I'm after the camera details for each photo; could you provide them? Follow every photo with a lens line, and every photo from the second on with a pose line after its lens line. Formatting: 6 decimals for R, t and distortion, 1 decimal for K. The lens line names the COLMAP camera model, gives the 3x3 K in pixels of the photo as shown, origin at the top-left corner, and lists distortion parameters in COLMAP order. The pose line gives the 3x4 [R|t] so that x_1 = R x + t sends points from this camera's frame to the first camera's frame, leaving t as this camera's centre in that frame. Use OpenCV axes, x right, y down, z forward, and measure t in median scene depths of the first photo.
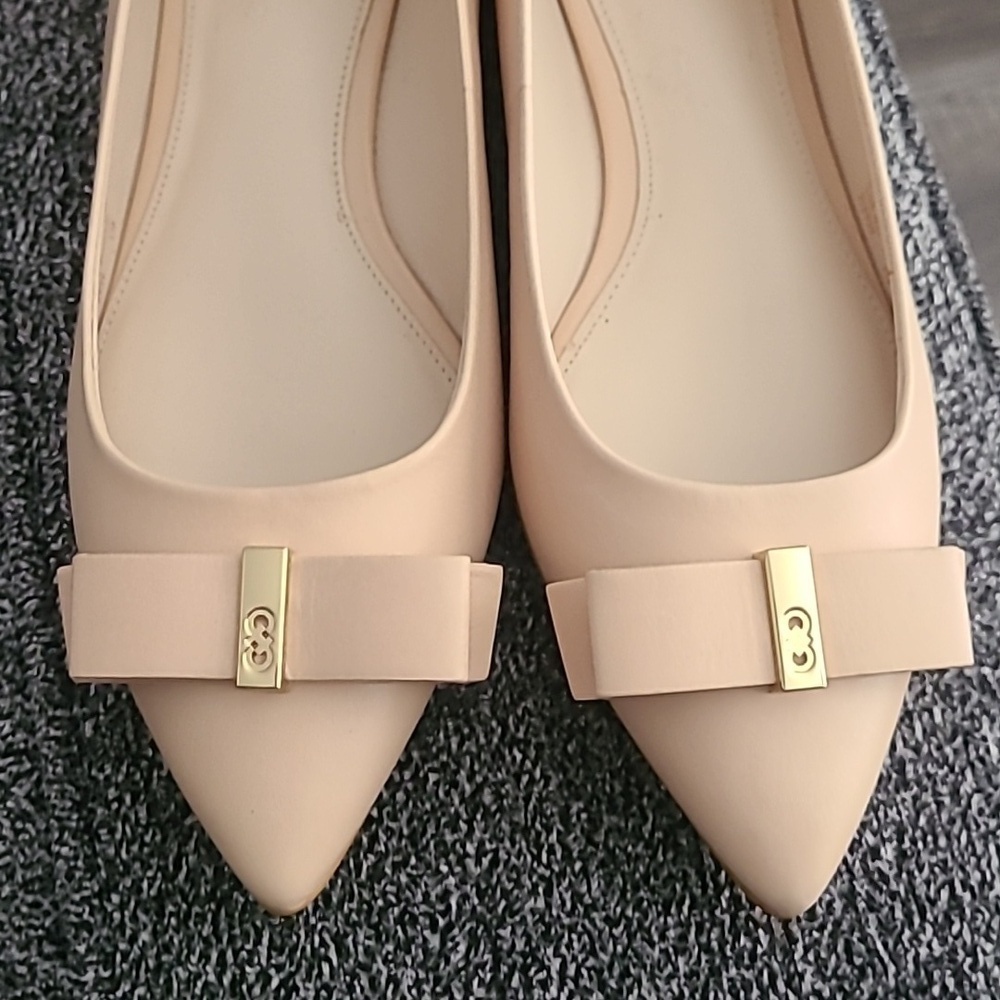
lens RADIAL K [[988.0, 0, 500.9], [0, 988.0, 499.8], [0, 0, 1]] dist [-0.008940, -0.016870]
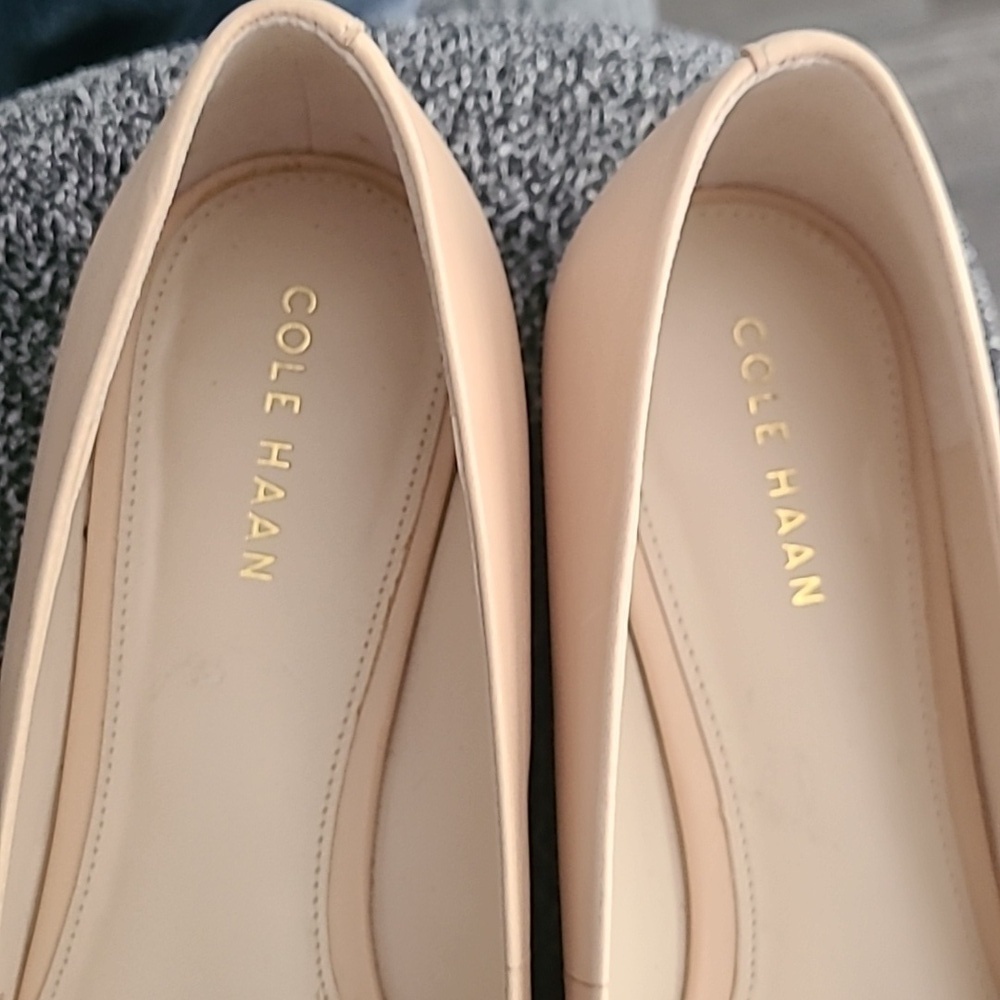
lens RADIAL K [[988.0, 0, 499.2], [0, 988.0, 500.1], [0, 0, 1]] dist [-0.008940, -0.016870]
pose [[0.998792, 0.044887, 0.019971, -0.062319], [-0.046171, 0.996527, 0.069303, -0.687190], [-0.016790, -0.070141, 0.997396, 0.305030]]
